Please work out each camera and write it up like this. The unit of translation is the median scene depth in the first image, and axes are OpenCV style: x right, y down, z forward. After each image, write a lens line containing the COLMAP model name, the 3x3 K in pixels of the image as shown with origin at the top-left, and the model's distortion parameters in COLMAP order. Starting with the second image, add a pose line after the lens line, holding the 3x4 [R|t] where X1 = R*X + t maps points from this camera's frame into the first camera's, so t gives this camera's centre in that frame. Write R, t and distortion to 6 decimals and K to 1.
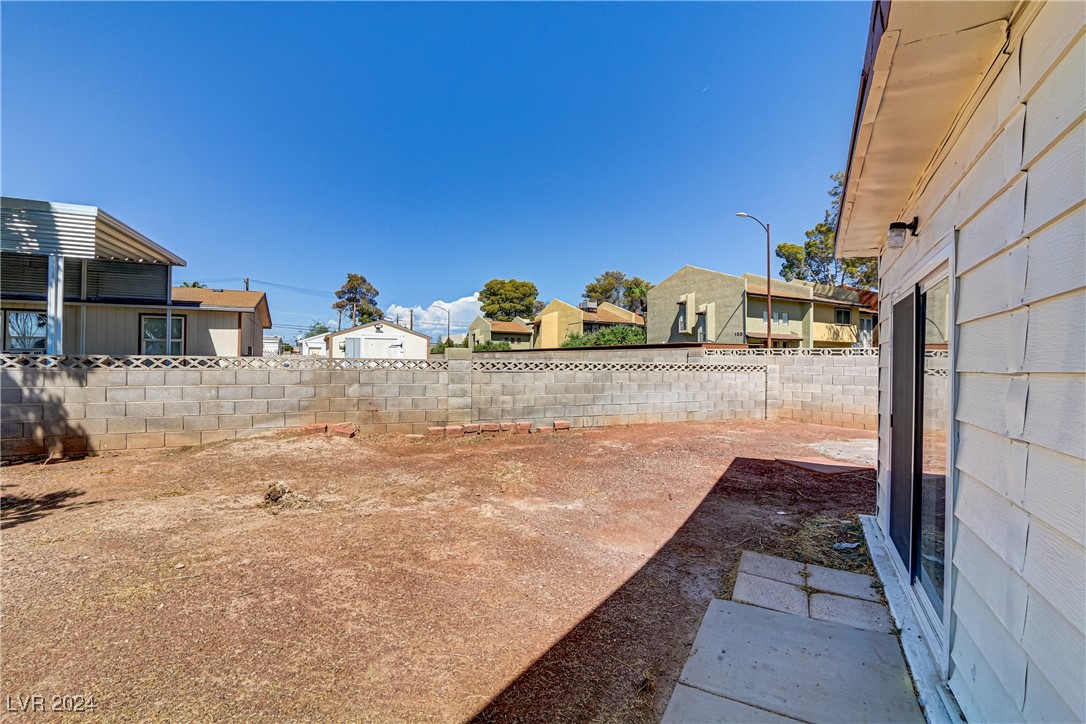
lens RADIAL K [[493.8, 0, 539.5], [0, 493.8, 360.7], [0, 0, 1]] dist [-0.019480, 0.000535]
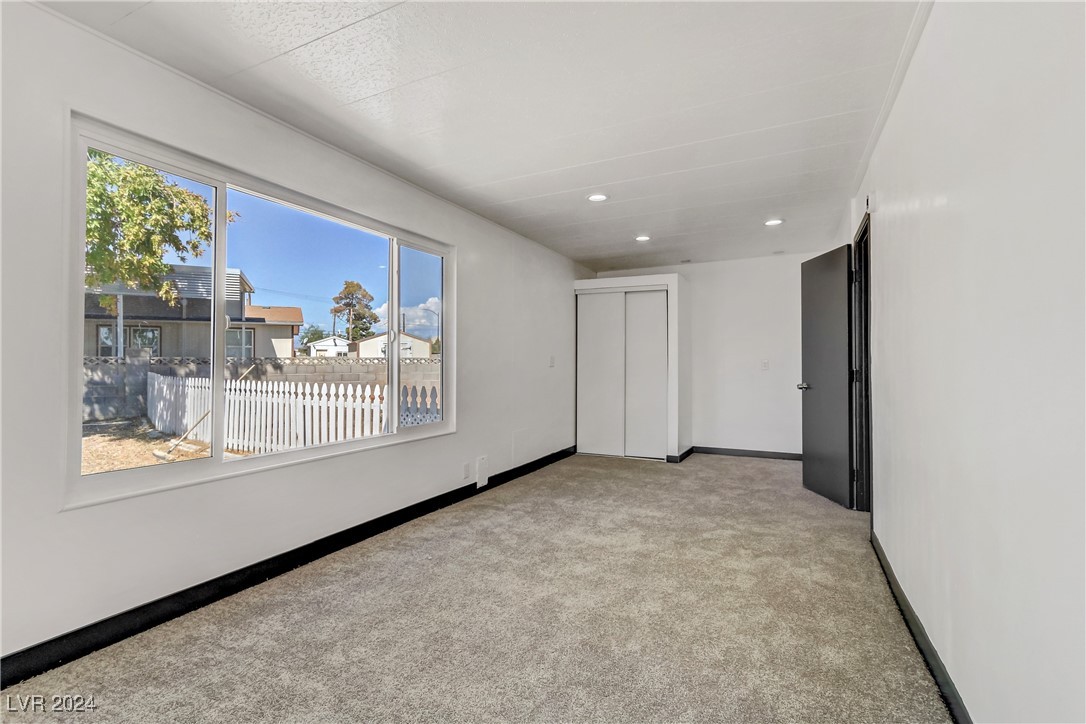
lens RADIAL K [[493.8, 0, 539.5], [0, 493.8, 360.7], [0, 0, 1]] dist [-0.019480, 0.000535]
pose [[0.999592, -0.014241, 0.024746, 0.038313], [0.014160, 0.999894, 0.003471, 0.004029], [-0.024793, -0.003119, 0.999688, -0.399501]]
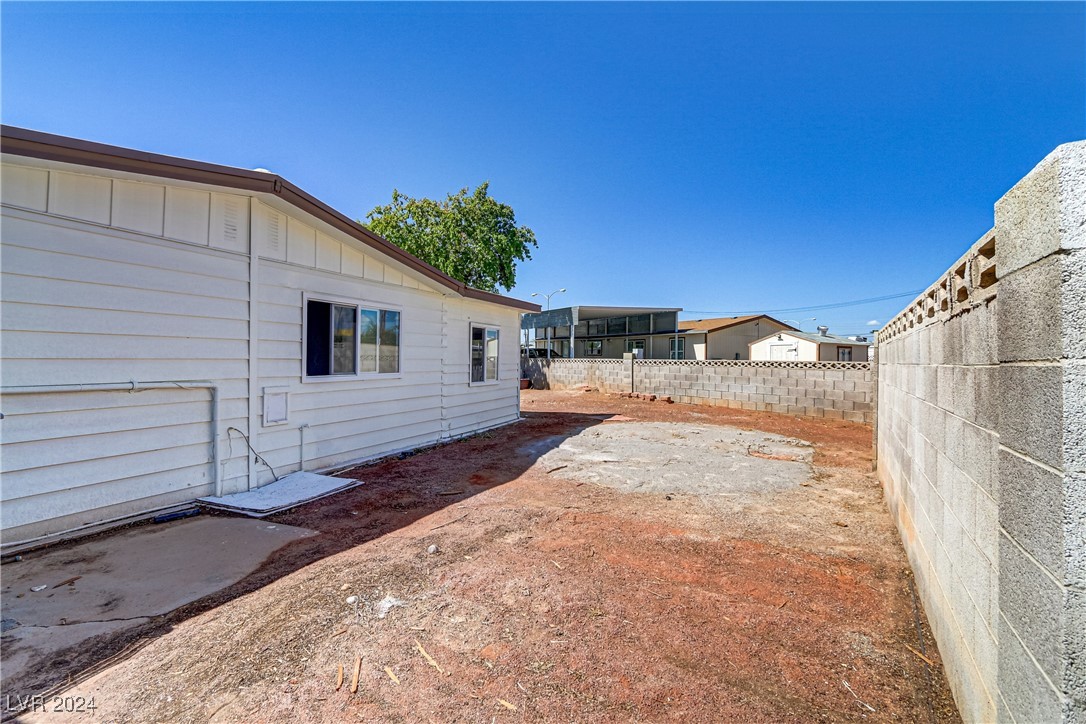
lens RADIAL K [[493.8, 0, 539.5], [0, 493.8, 360.7], [0, 0, 1]] dist [-0.019480, 0.000535]
pose [[0.093081, -0.008213, -0.995625, 1.095865], [-0.005101, 0.999949, -0.008725, 0.014164], [0.995645, 0.005891, 0.093035, 0.292901]]
